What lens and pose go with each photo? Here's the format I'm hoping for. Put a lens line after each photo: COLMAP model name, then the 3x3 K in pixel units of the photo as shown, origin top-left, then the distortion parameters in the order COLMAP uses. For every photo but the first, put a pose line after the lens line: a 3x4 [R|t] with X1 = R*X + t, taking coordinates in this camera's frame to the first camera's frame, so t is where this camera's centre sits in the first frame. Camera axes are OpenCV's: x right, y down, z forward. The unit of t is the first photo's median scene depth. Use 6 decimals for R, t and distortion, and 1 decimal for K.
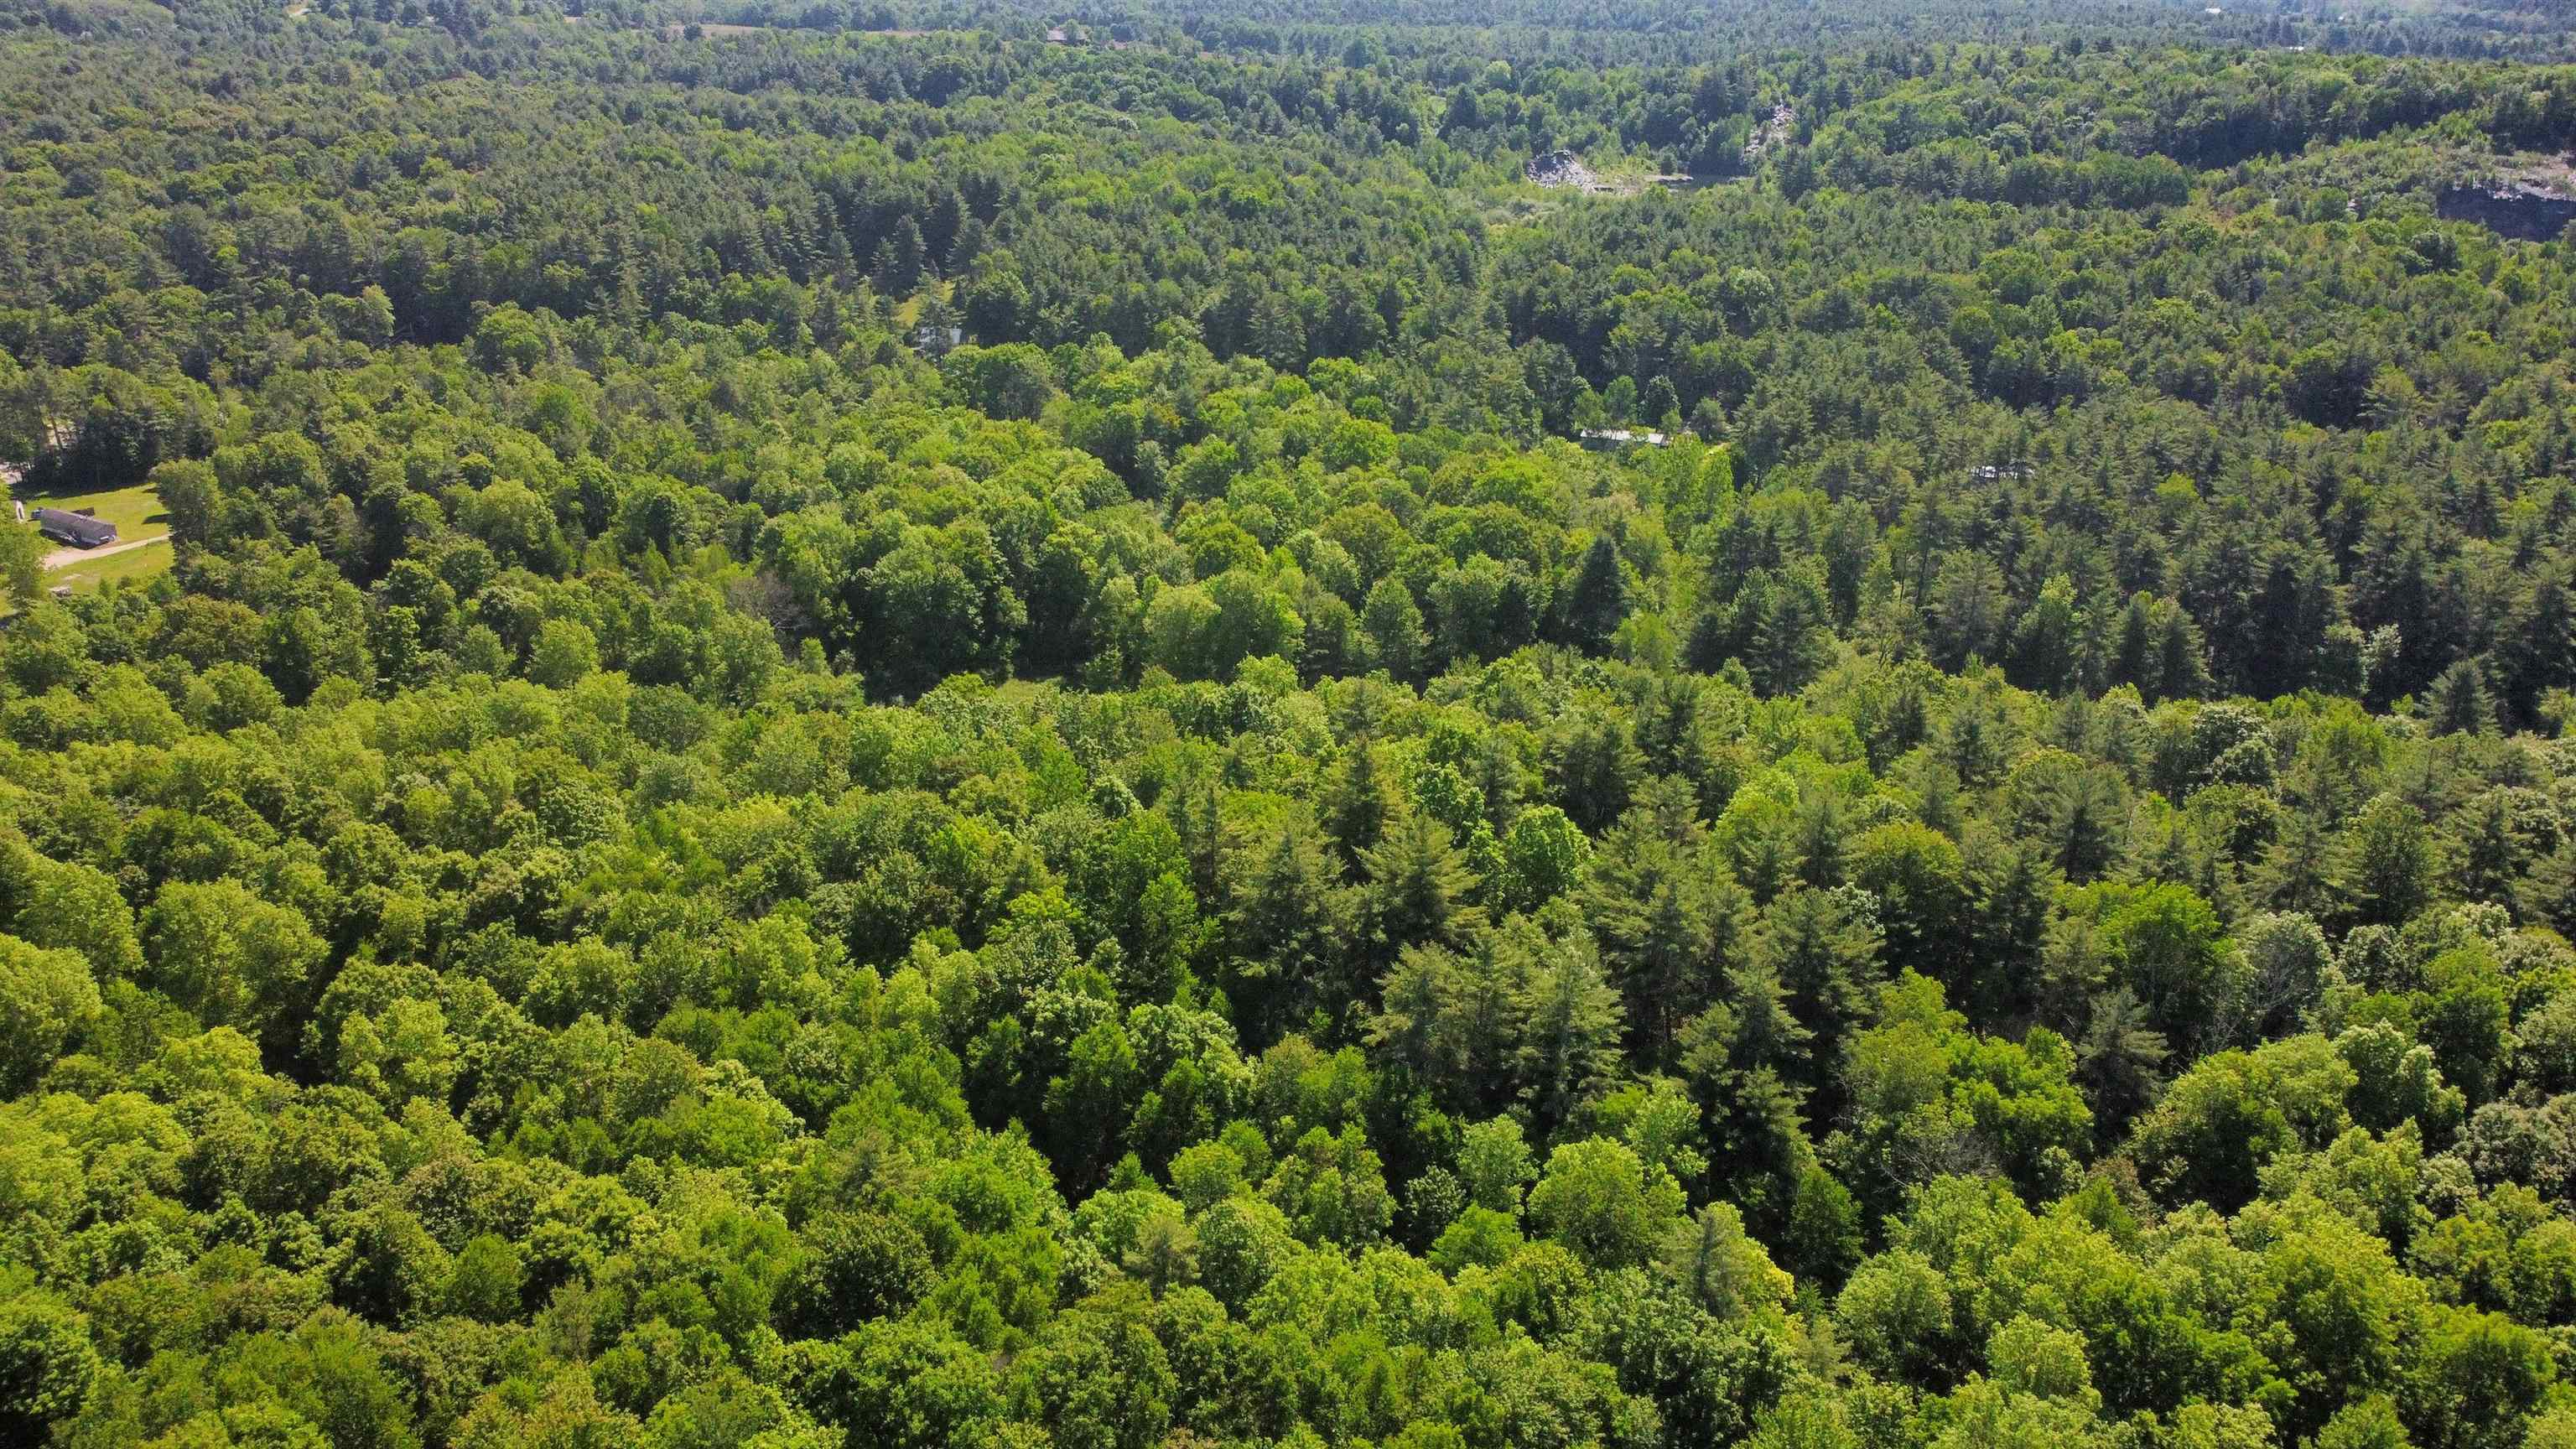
lens RADIAL K [[1941.1, 0, 1273.2], [0, 1941.1, 728.7], [0, 0, 1]] dist [0.007271, -0.008751]
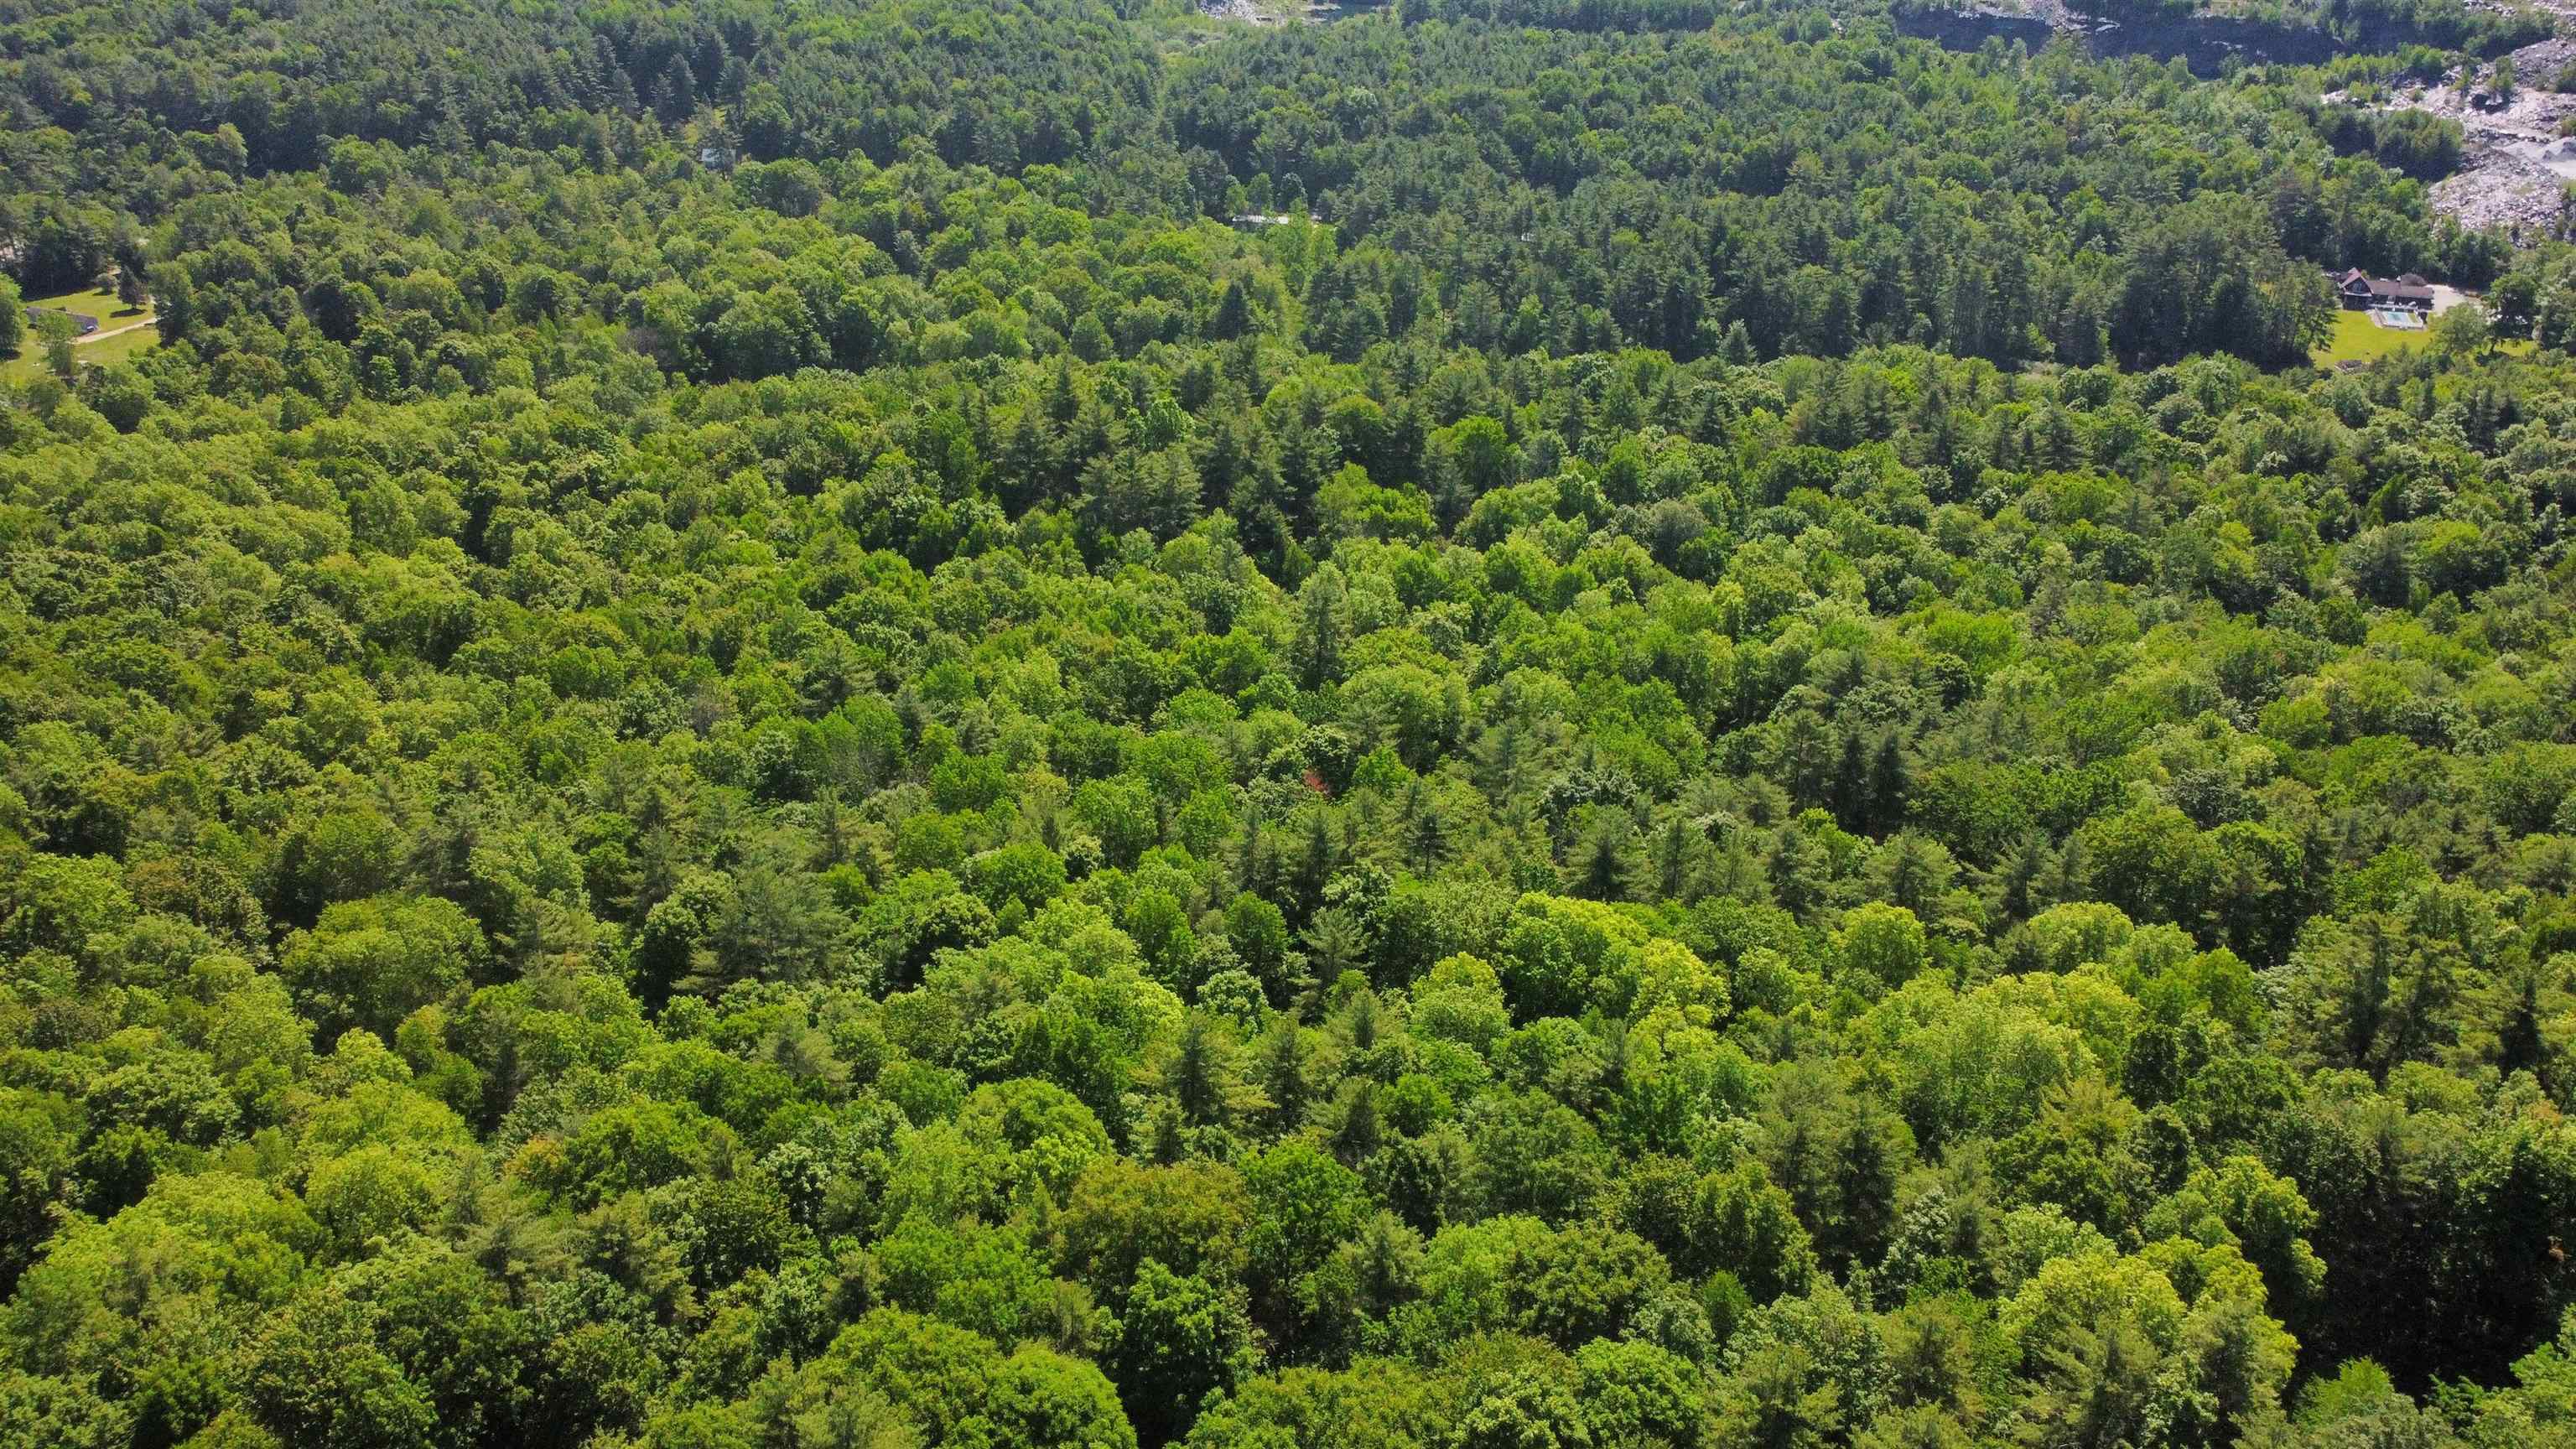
lens RADIAL K [[1941.1, 0, 1273.1], [0, 1941.1, 728.6], [0, 0, 1]] dist [0.007271, -0.008751]
pose [[0.989752, -0.061766, 0.128749, -0.007734], [0.050367, 0.994668, 0.089991, 0.095979], [-0.133620, -0.082584, 0.987586, -0.427306]]
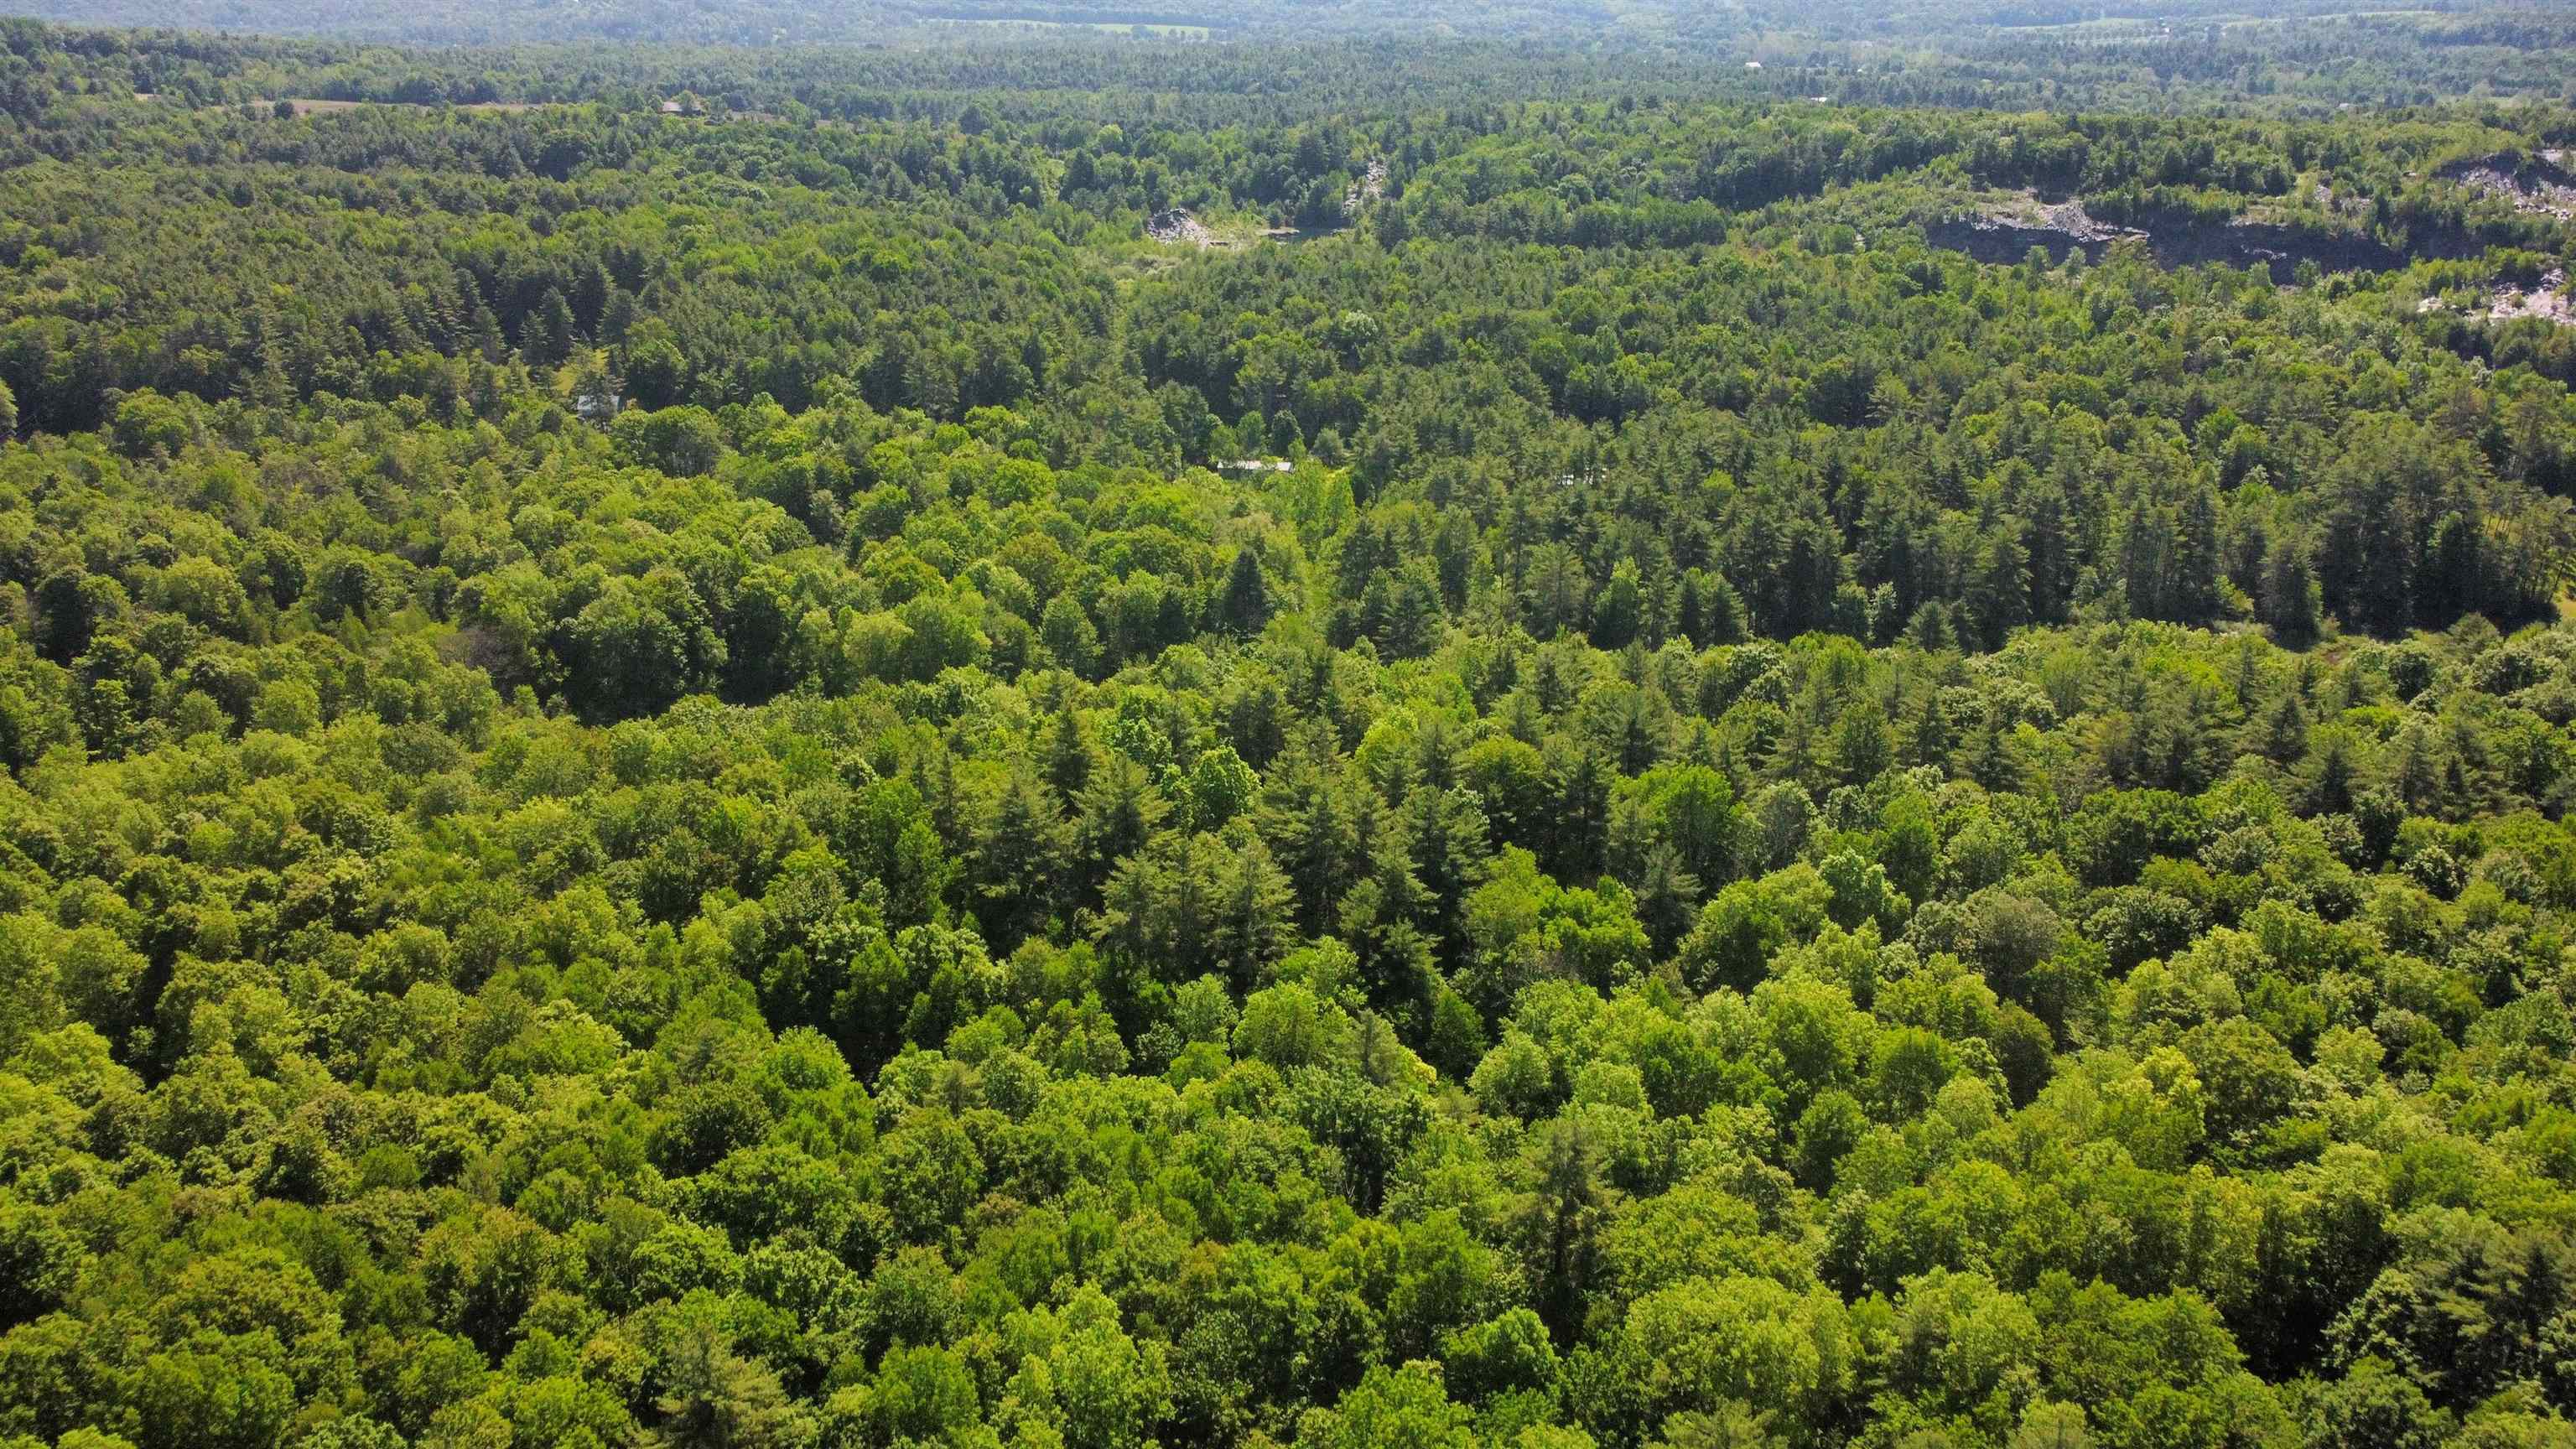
lens RADIAL K [[1941.1, 0, 1274.3], [0, 1941.1, 729.4], [0, 0, 1]] dist [0.007271, -0.008751]
pose [[0.981297, -0.073156, 0.178055, -0.022401], [0.077803, 0.996783, -0.019249, 0.027500], [-0.176074, 0.032742, 0.983832, -0.110647]]
